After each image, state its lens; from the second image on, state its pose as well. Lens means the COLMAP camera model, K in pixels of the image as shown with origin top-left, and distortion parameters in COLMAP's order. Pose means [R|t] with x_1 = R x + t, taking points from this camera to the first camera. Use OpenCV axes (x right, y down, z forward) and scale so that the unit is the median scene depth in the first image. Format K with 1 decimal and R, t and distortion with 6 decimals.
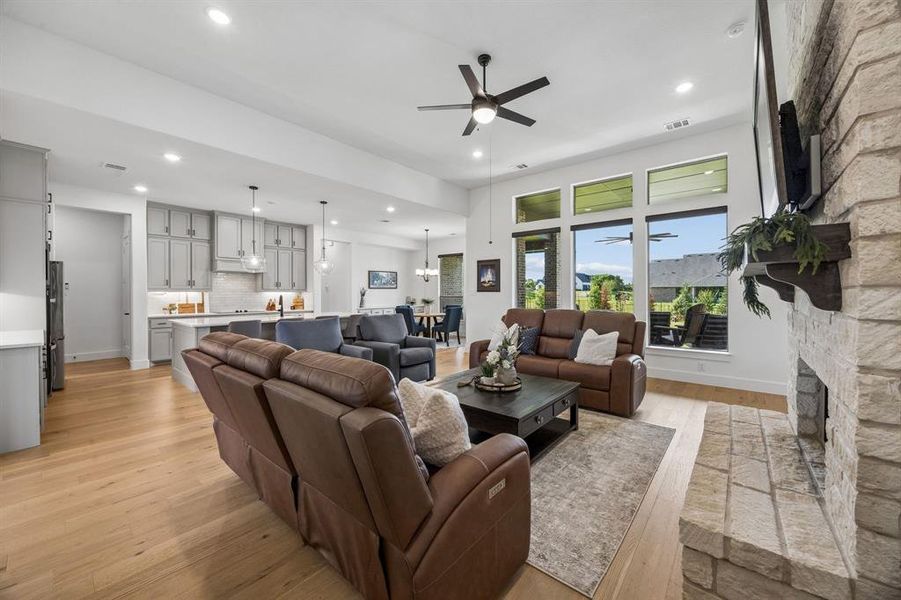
lens RADIAL K [[345.4, 0, 452.0], [0, 345.4, 295.9], [0, 0, 1]] dist [-0.001003, -0.000187]
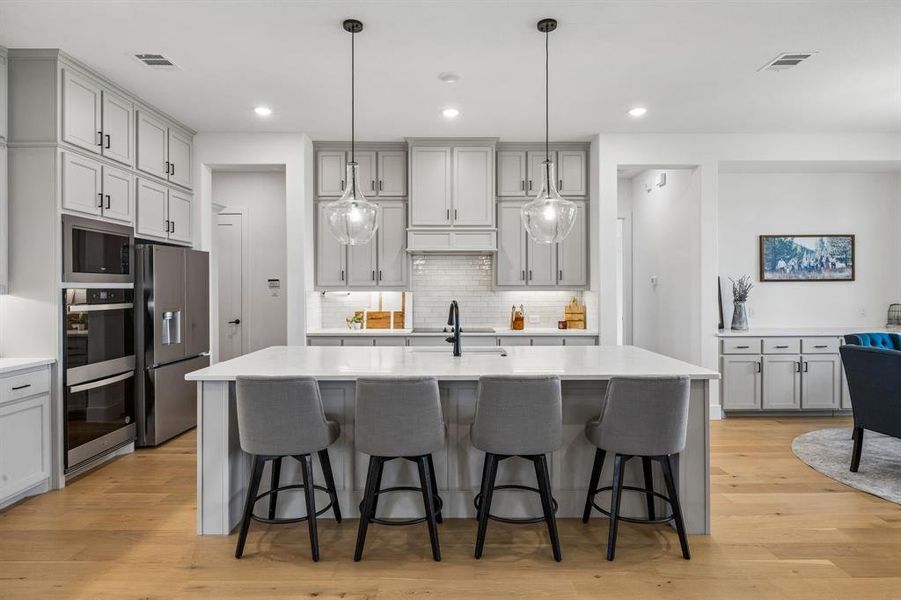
lens RADIAL K [[496.0, 0, 452.9], [0, 496.0, 290.6], [0, 0, 1]] dist [-0.001883, -0.000744]
pose [[0.646319, 0.001986, -0.763065, -0.055668], [-0.005993, 0.999979, -0.002473, -0.011016], [0.763044, 0.006171, 0.646318, 0.533521]]
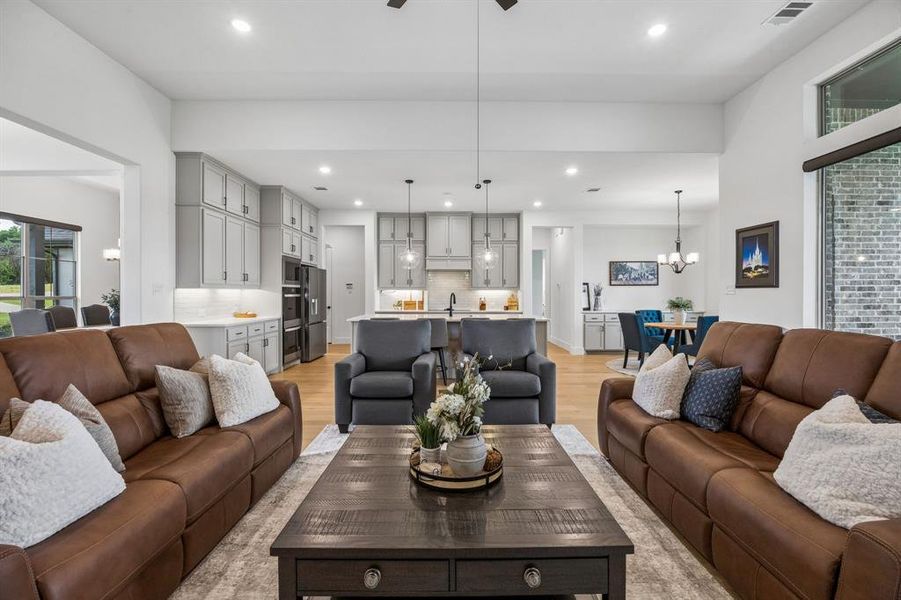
lens RADIAL K [[392.2, 0, 450.5], [0, 392.2, 300.0], [0, 0, 1]] dist [-0.015030, -0.000200]
pose [[0.648937, 0.015080, -0.760693, 0.250509], [-0.008919, 0.999886, 0.012213, 0.003309], [0.760790, -0.001140, 0.648997, 0.274633]]
